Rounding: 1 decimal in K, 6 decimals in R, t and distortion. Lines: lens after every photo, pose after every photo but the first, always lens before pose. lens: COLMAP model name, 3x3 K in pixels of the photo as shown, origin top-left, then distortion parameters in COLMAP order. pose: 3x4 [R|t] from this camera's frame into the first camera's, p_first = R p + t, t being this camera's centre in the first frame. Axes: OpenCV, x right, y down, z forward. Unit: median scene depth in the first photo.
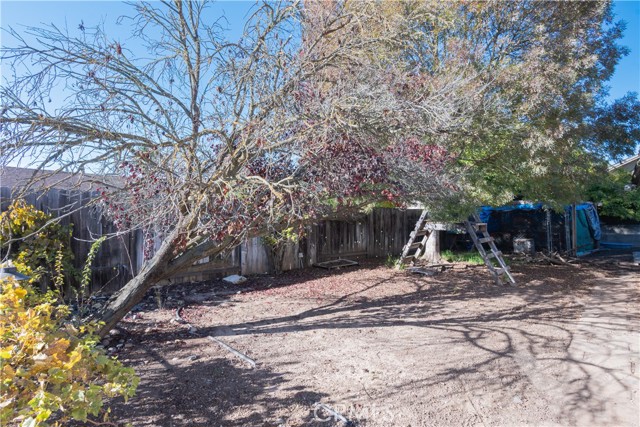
lens RADIAL K [[309.6, 0, 319.7], [0, 309.6, 212.7], [0, 0, 1]] dist [0.001630, 0.000452]
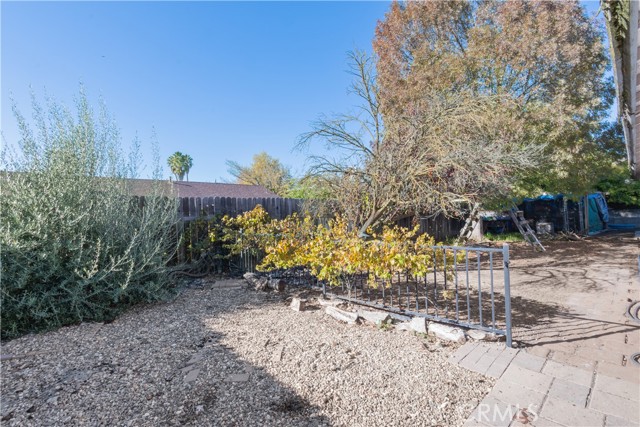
lens RADIAL K [[298.2, 0, 320.3], [0, 298.2, 214.0], [0, 0, 1]] dist [0.000623, -0.000310]
pose [[0.998744, -0.030308, -0.039892, -0.344711], [0.031135, 0.999310, 0.020253, -0.008462], [0.039251, -0.021469, 0.998999, -0.414763]]
